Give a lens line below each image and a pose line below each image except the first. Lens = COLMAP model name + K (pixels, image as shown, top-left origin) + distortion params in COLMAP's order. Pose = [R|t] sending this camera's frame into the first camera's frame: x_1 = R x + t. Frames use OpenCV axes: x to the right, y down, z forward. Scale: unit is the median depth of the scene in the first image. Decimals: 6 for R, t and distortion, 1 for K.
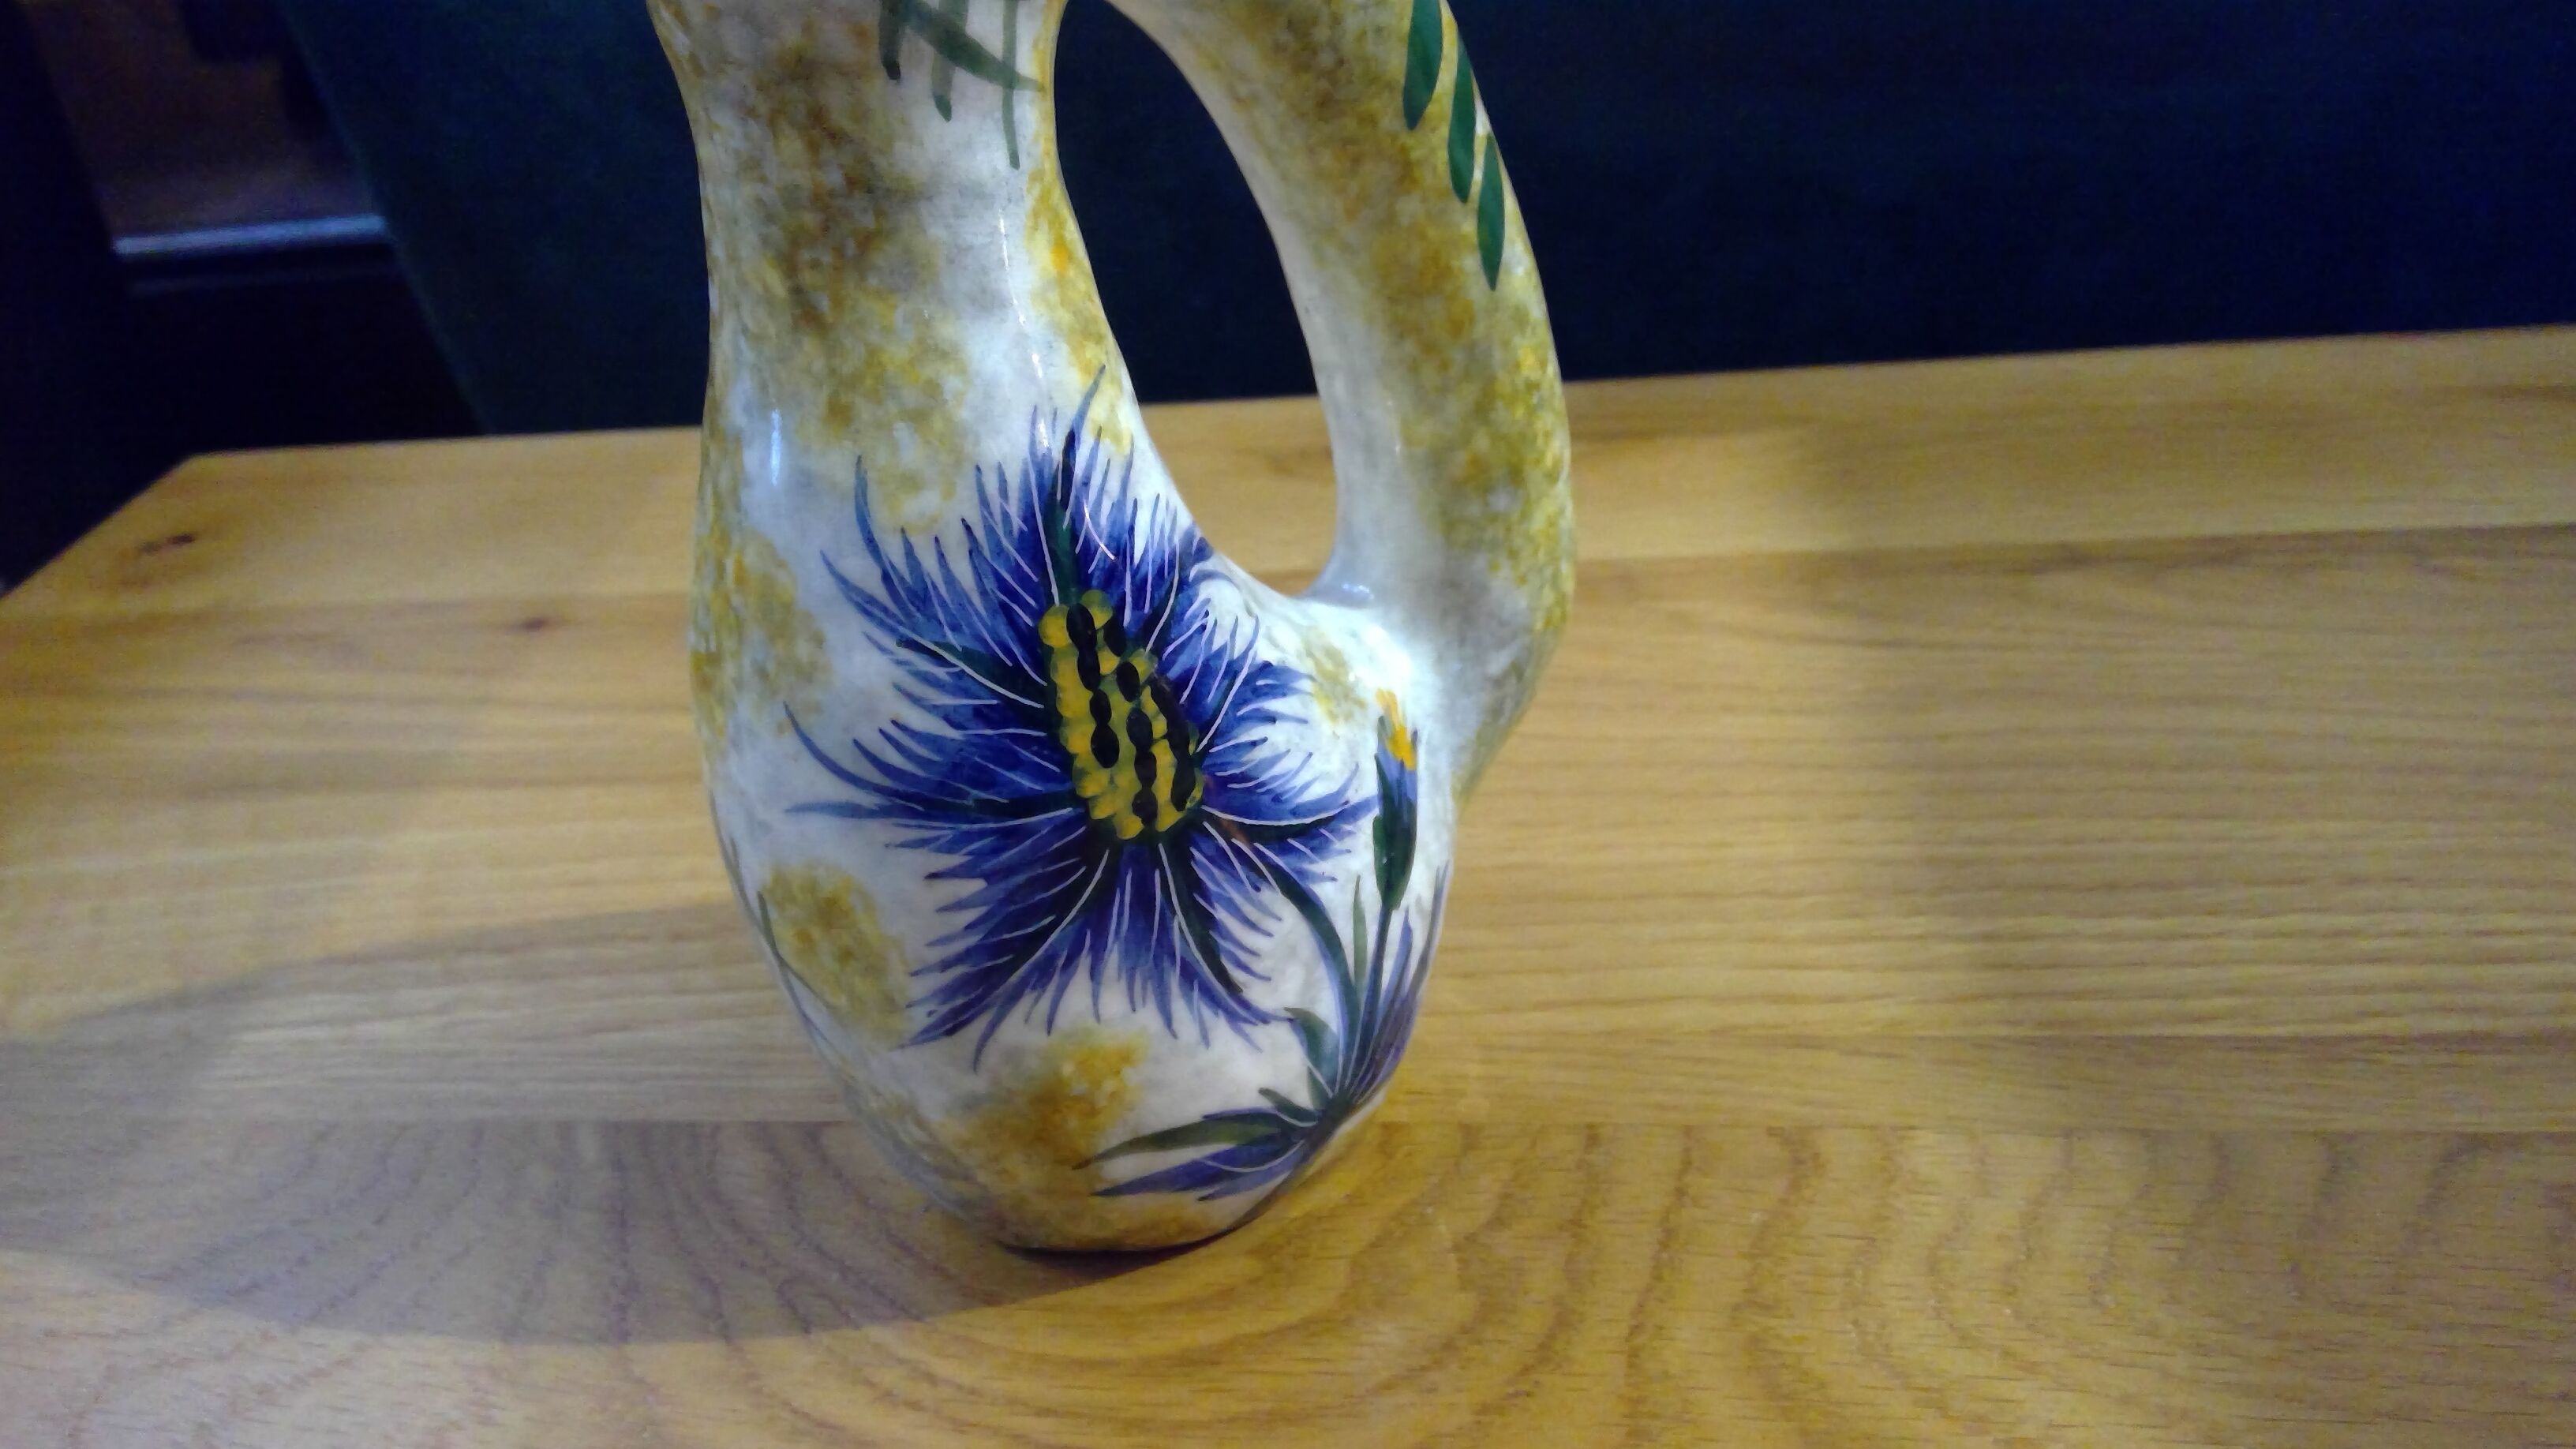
lens RADIAL K [[2068.7, 0, 1288.0], [0, 2068.7, 724.5], [0, 0, 1]] dist [0.071664, -0.112443]
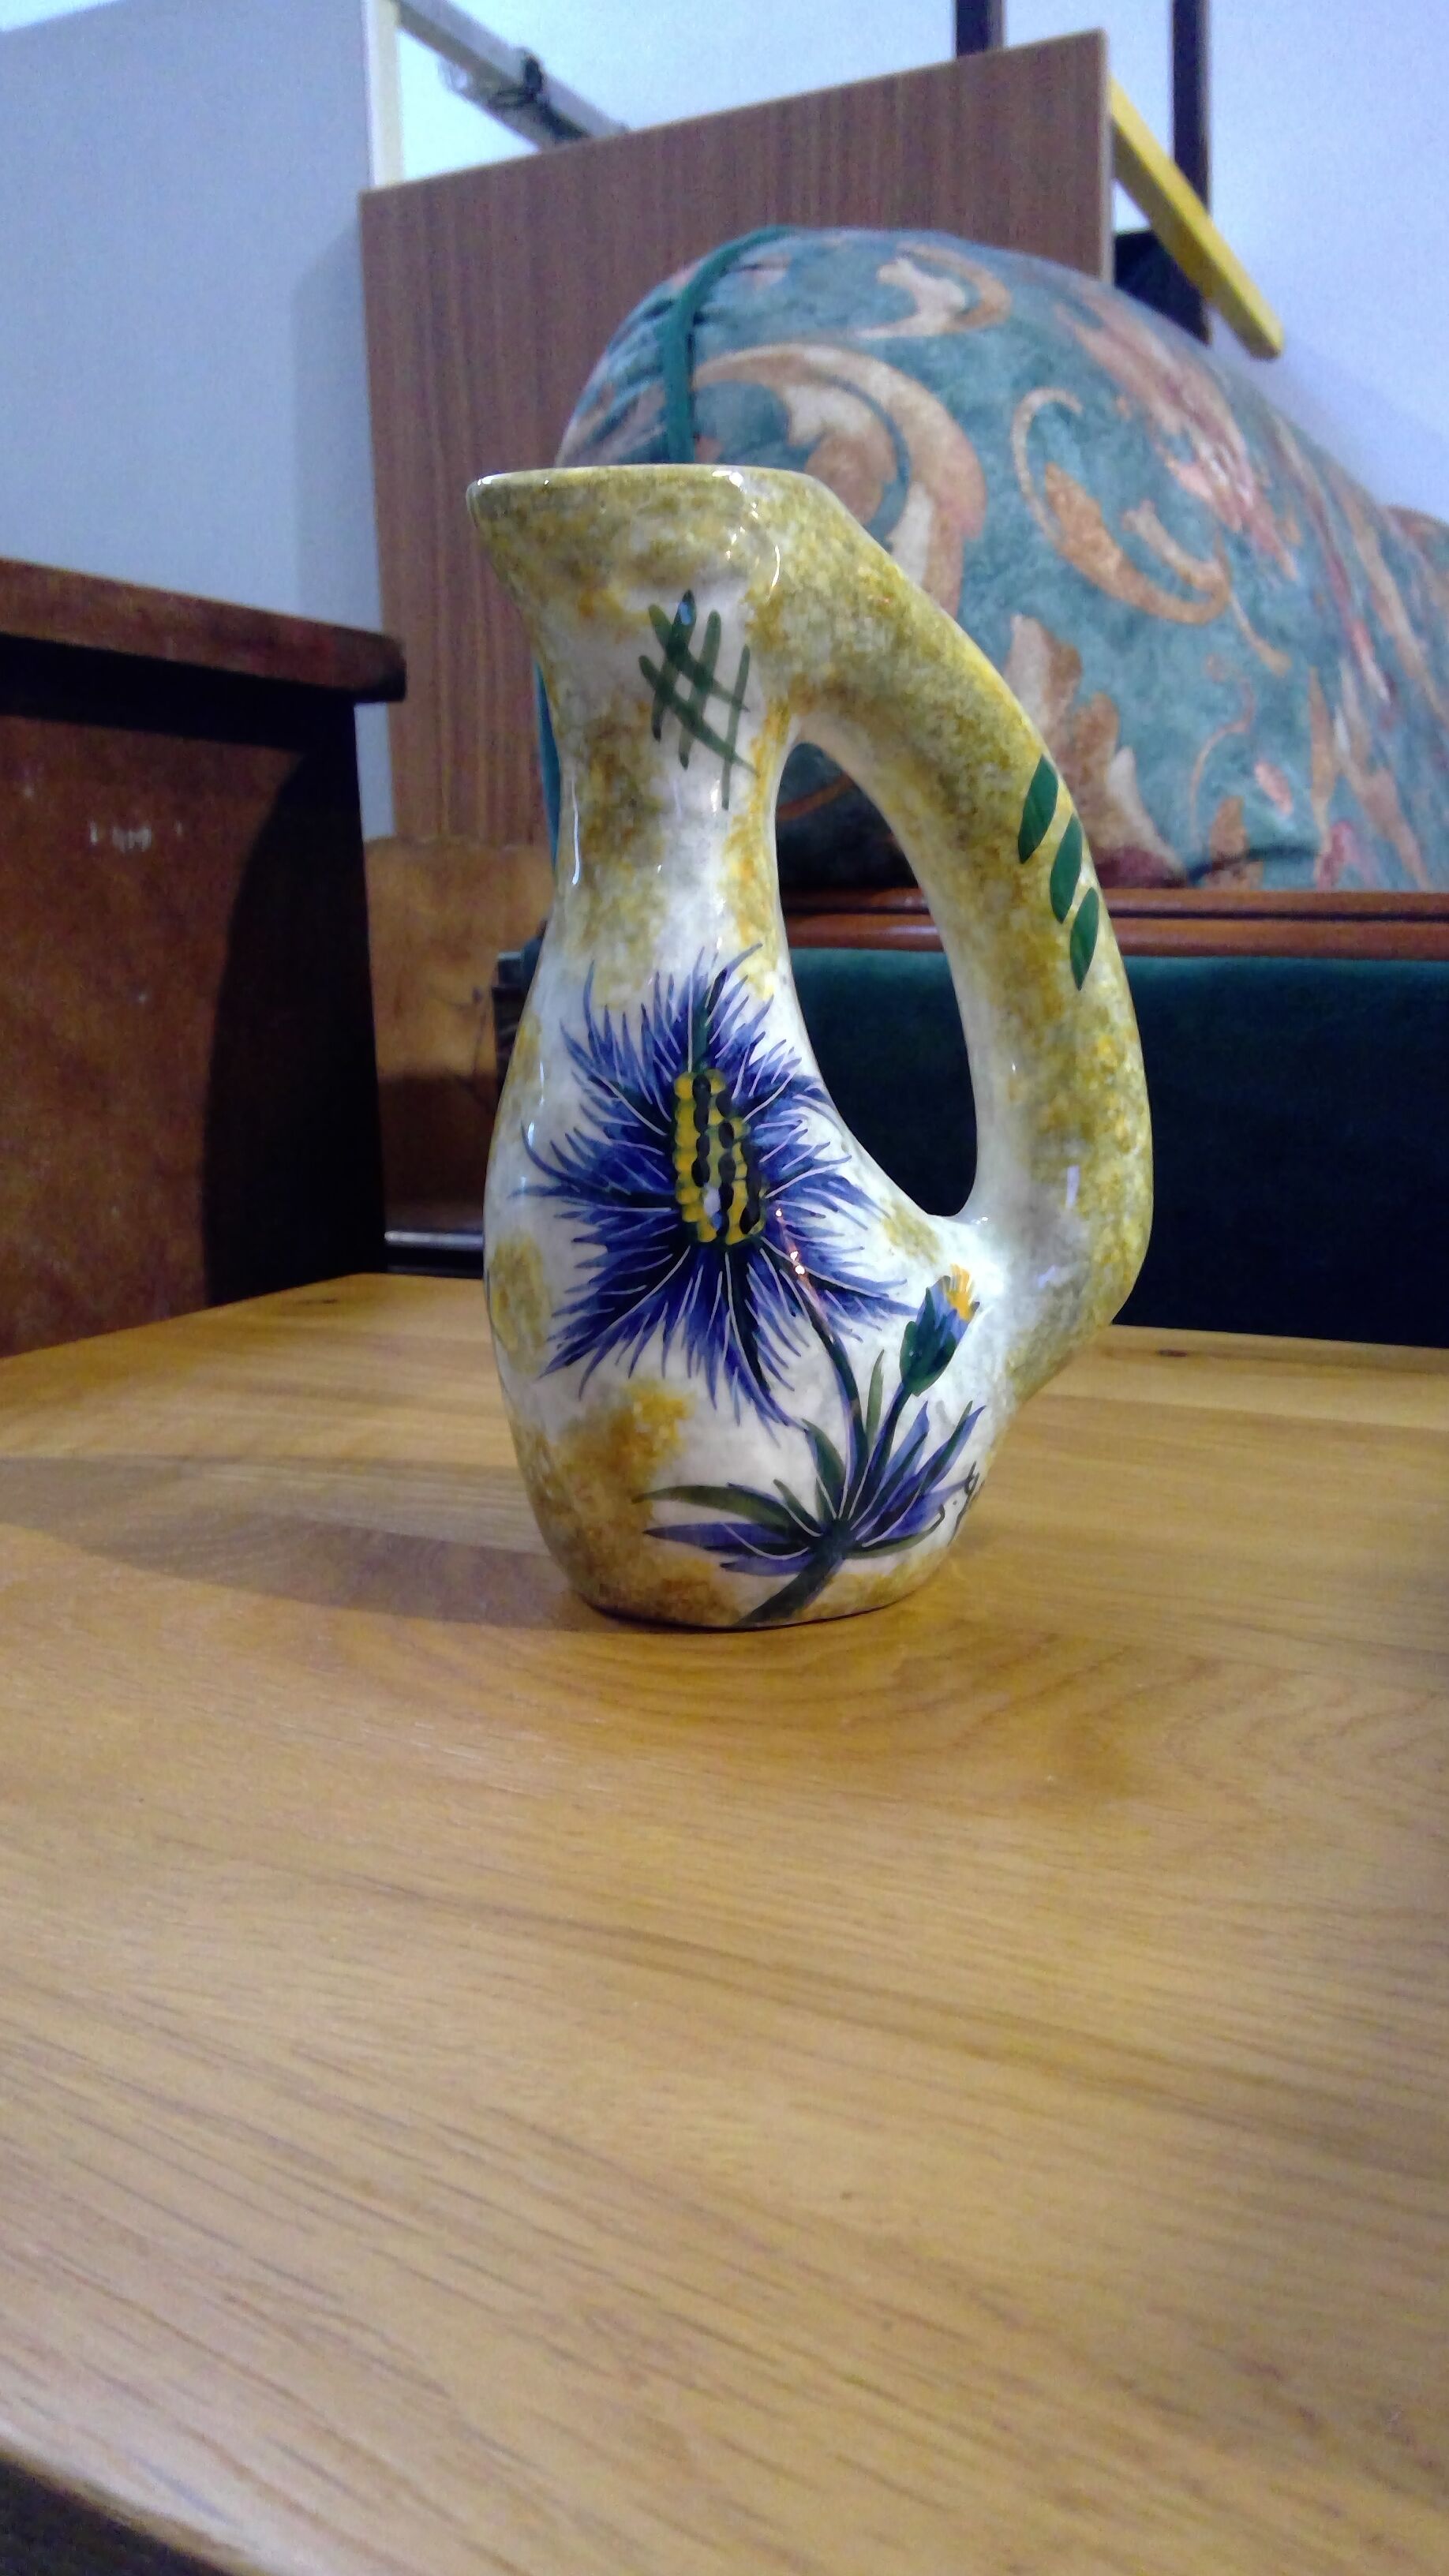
lens RADIAL K [[2064.5, 0, 724.5], [0, 2064.5, 1288.0], [0, 0, 1]] dist [0.055037, -0.085092]
pose [[0.915111, 0.145139, -0.376172, 0.478810], [-0.263068, 0.921955, -0.284244, 0.484818], [0.305559, 0.359073, 0.881873, -0.270574]]
